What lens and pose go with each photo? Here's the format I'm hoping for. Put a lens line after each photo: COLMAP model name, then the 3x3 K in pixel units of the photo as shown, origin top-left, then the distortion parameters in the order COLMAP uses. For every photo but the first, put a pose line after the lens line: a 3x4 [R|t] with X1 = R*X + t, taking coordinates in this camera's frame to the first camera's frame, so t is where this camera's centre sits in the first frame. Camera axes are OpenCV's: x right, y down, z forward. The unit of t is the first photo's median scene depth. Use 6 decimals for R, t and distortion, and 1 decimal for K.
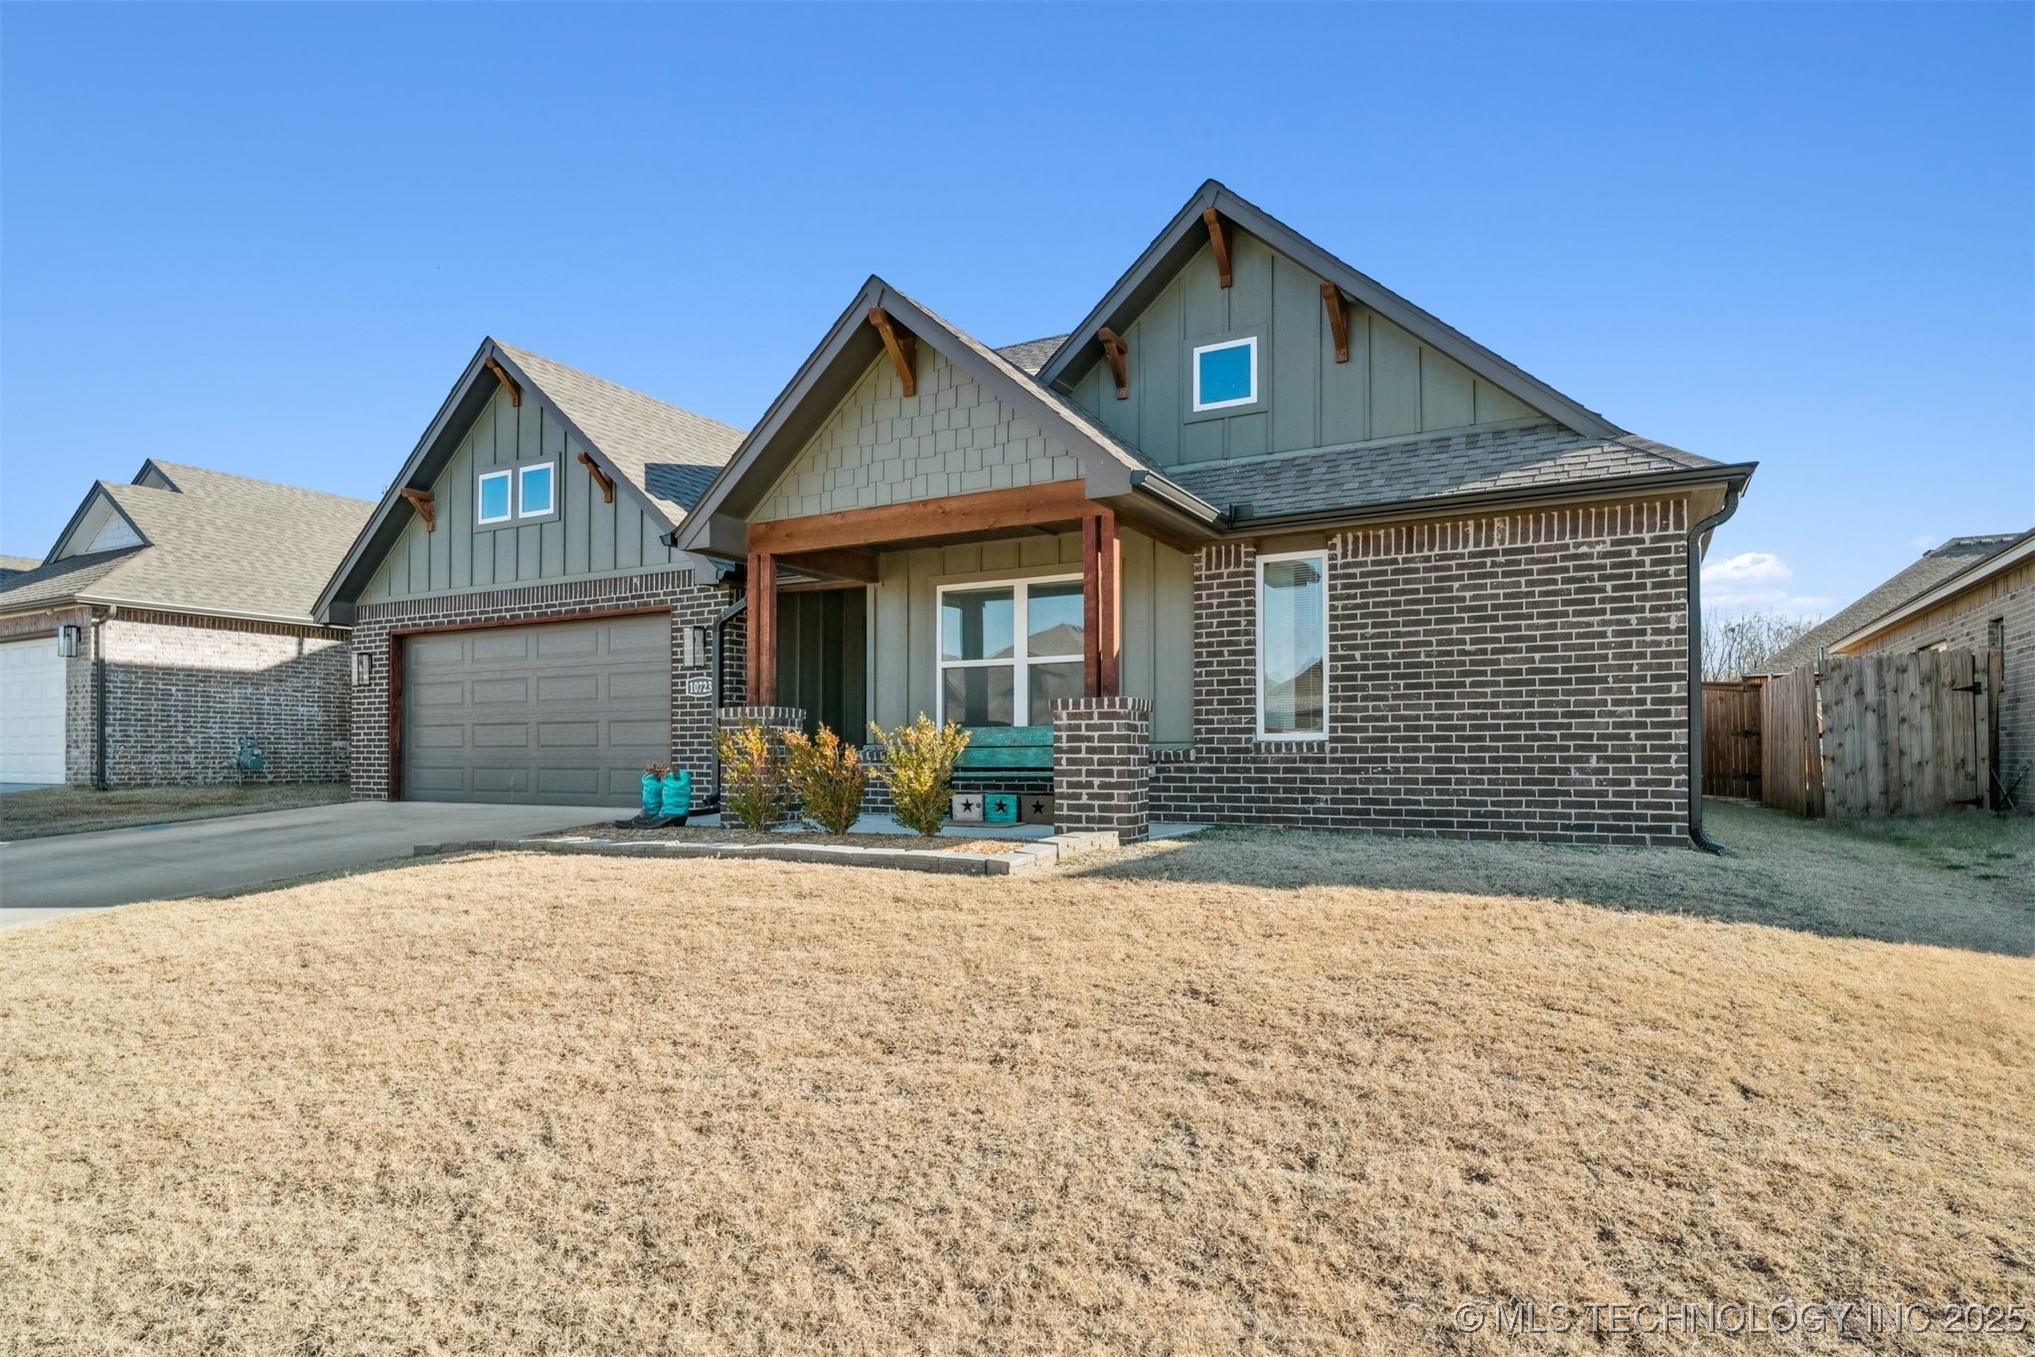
lens RADIAL K [[1142.1, 0, 973.6], [0, 1142.1, 740.5], [0, 0, 1]] dist [-0.001392, 0.002710]
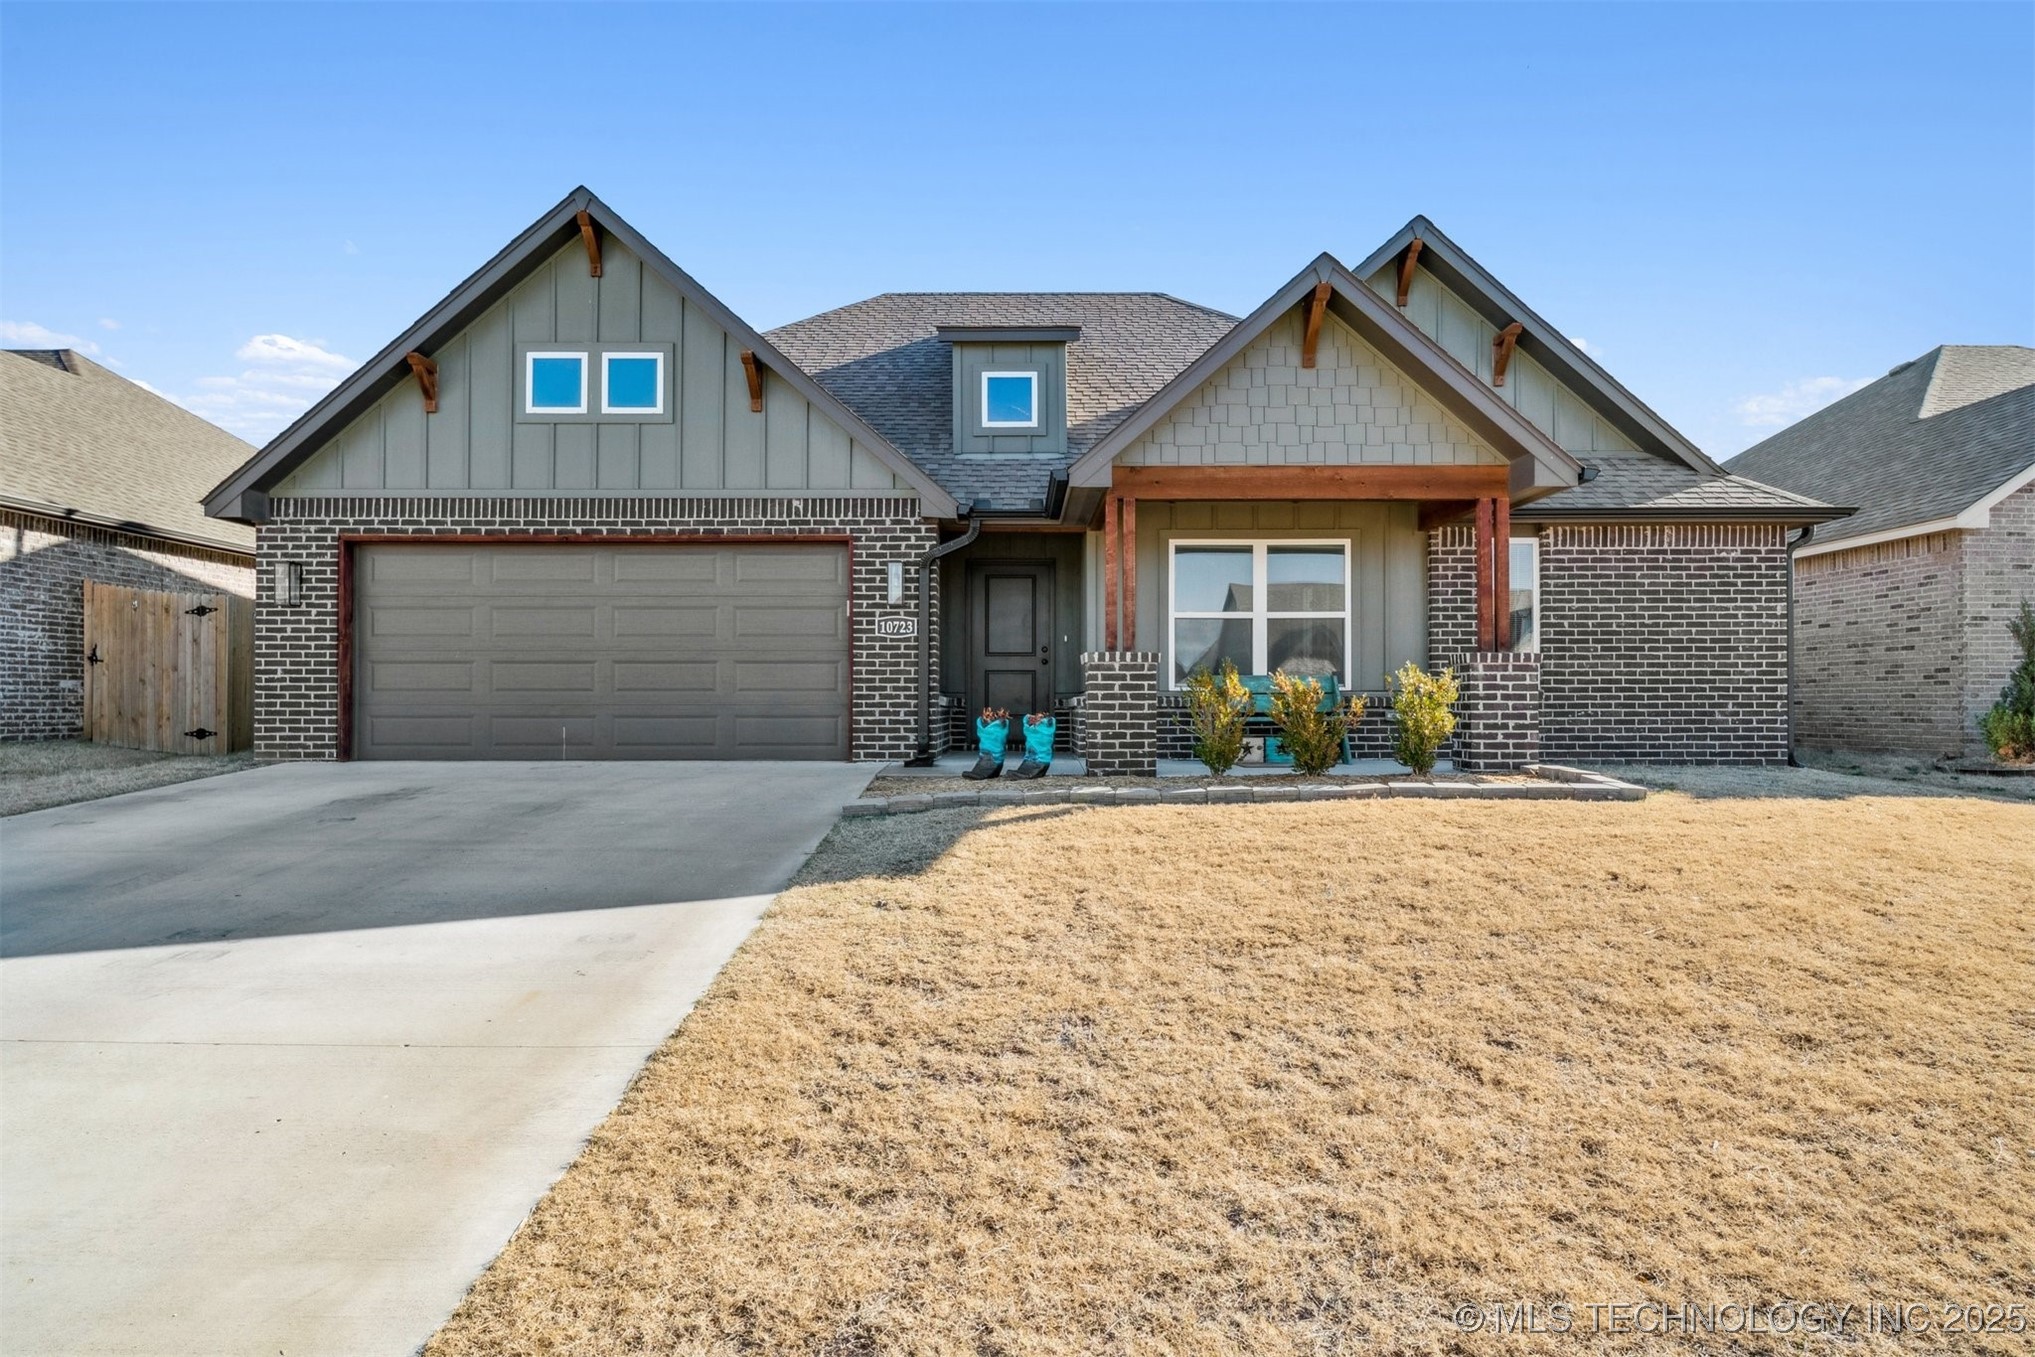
lens RADIAL K [[1142.1, 0, 1011.6], [0, 1142.1, 686.6], [0, 0, 1]] dist [-0.001392, 0.002710]
pose [[0.865250, 0.009301, 0.501254, -0.858964], [-0.007938, 0.999957, -0.004851, 0.006922], [-0.501278, 0.000218, 0.865286, 0.215181]]
